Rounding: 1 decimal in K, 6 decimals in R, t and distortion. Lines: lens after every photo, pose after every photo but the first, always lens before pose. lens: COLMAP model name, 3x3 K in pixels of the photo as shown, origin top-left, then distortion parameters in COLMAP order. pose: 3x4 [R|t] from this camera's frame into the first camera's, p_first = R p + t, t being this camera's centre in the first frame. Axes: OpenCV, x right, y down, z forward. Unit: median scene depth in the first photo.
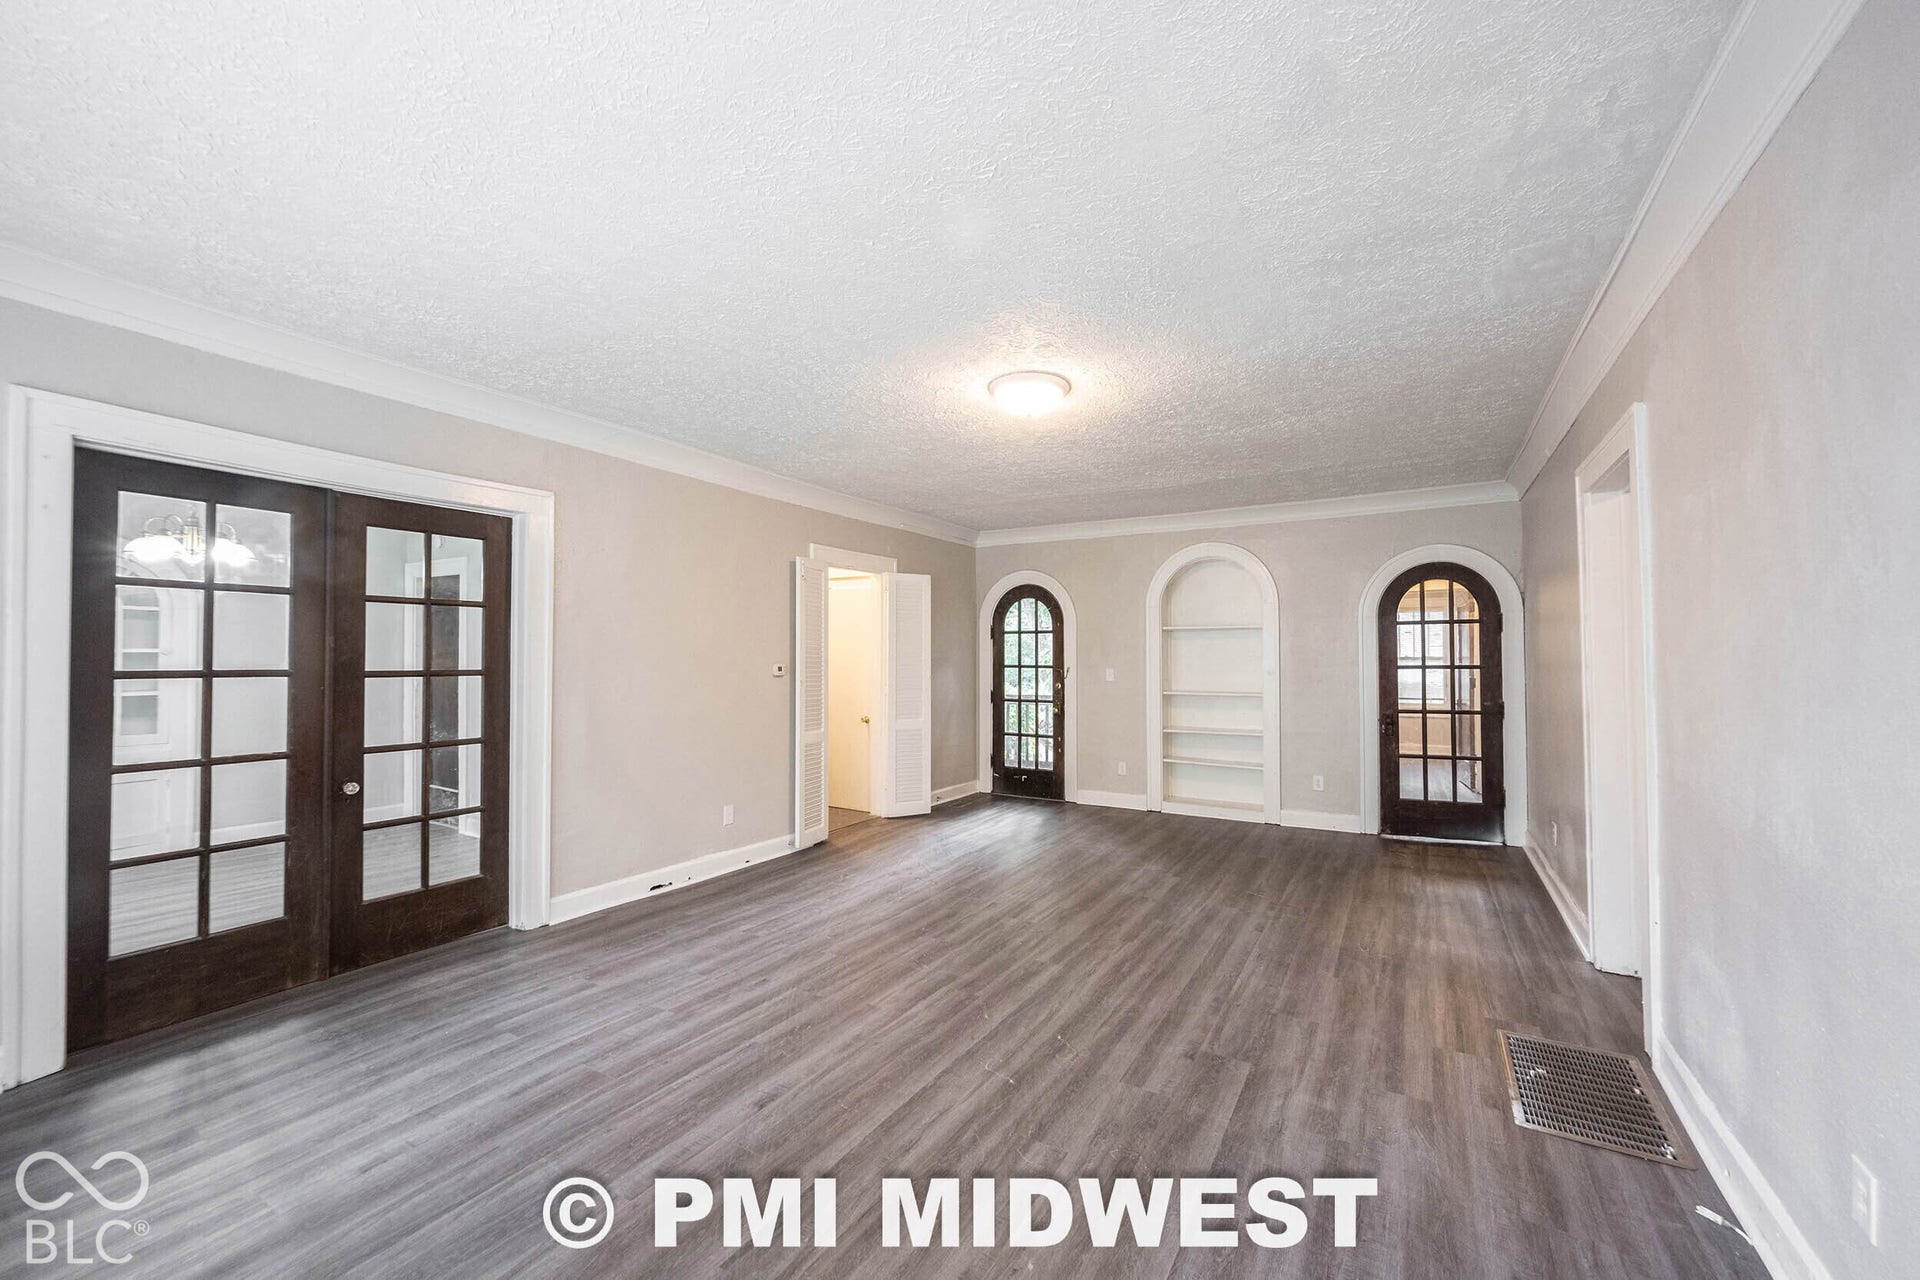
lens RADIAL K [[769.6, 0, 953.1], [0, 769.6, 649.4], [0, 0, 1]] dist [0.000508, -0.000231]
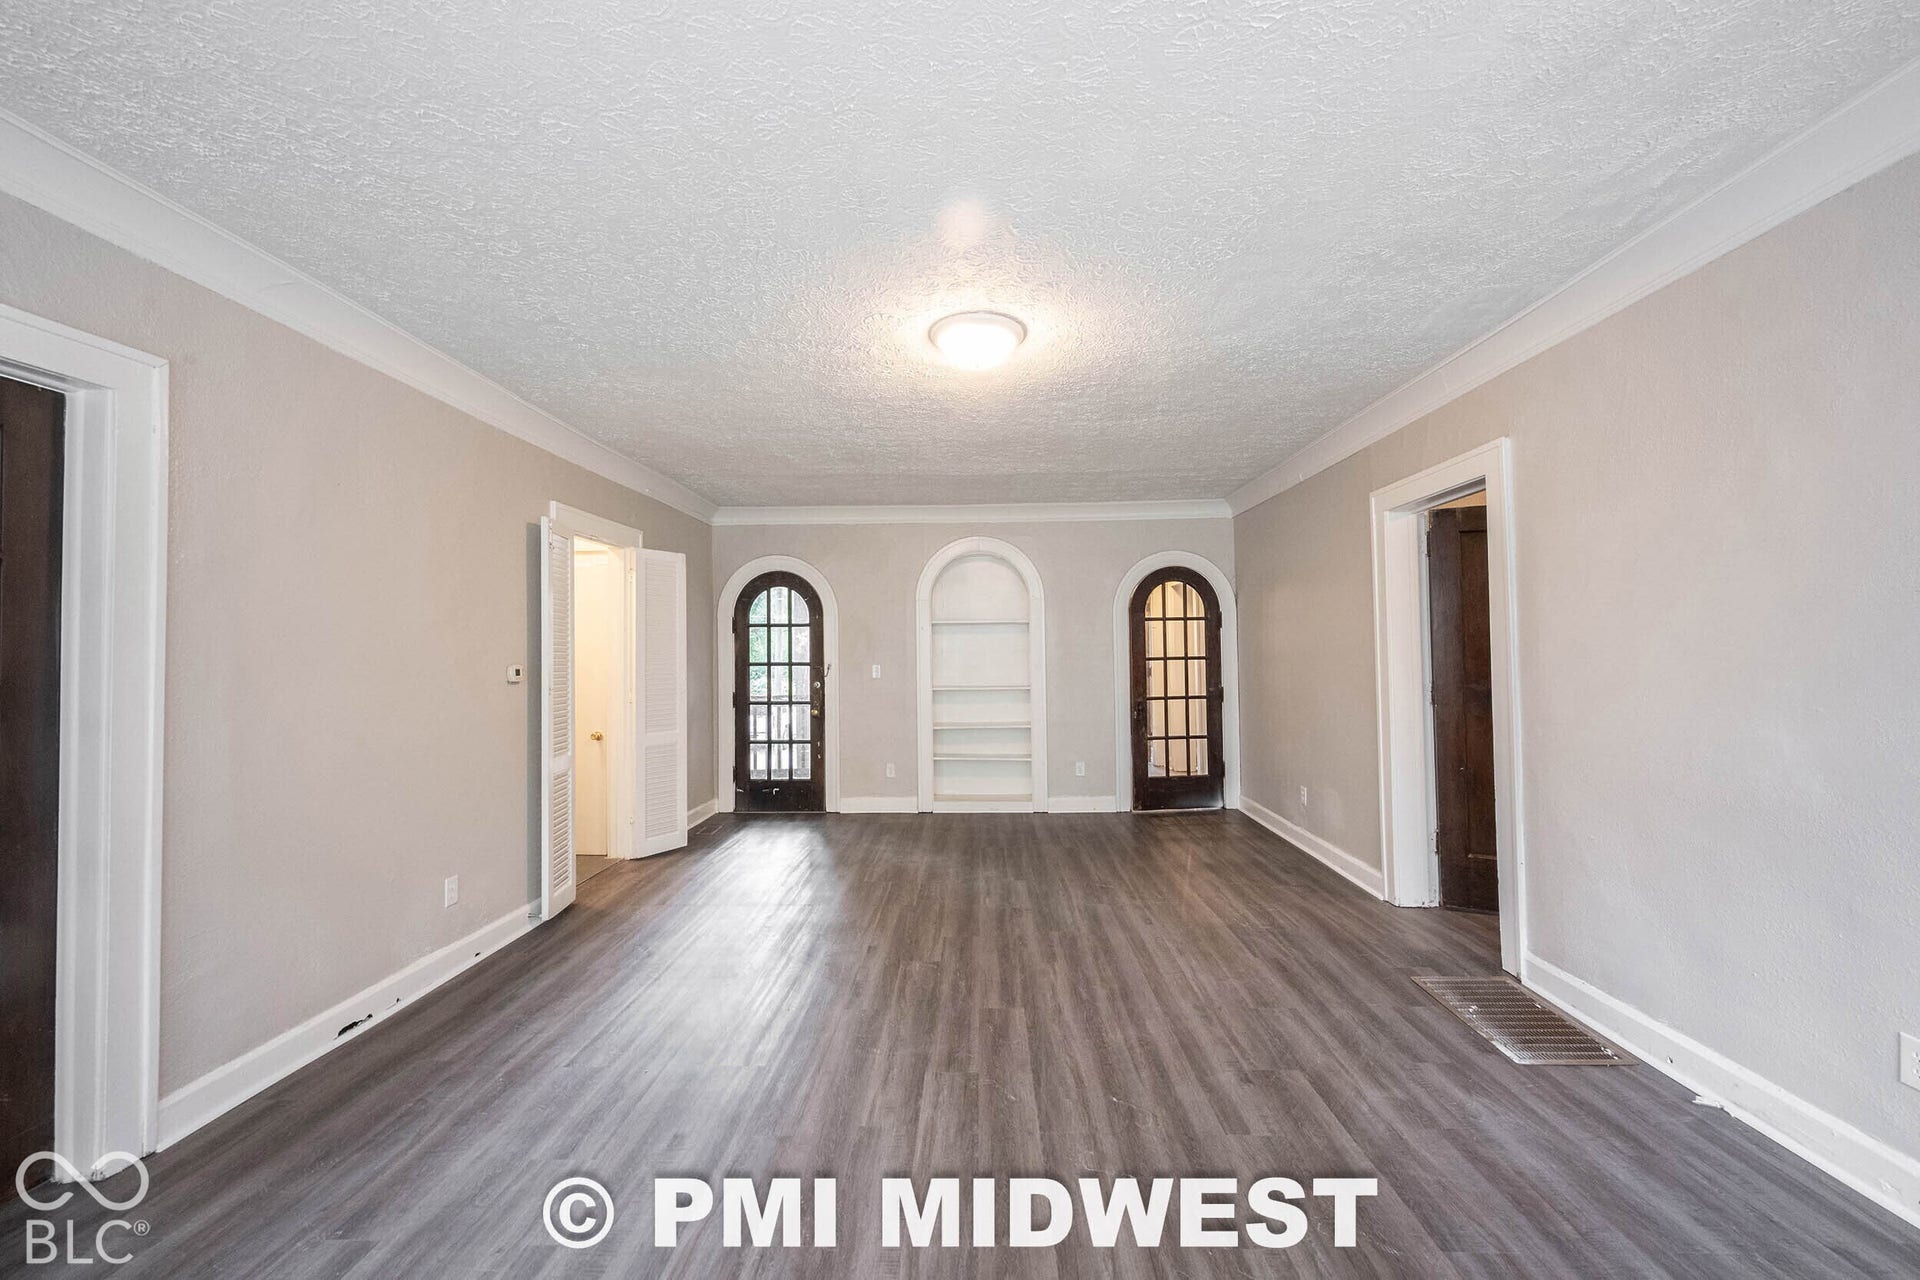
lens RADIAL K [[770.4, 0, 971.6], [0, 770.4, 641.8], [0, 0, 1]] dist [-0.000130, -0.000213]
pose [[0.867883, -0.002117, 0.496764, -0.199871], [0.004479, 0.999984, -0.003563, 0.001262], [-0.496748, 0.005317, 0.867878, 0.162130]]
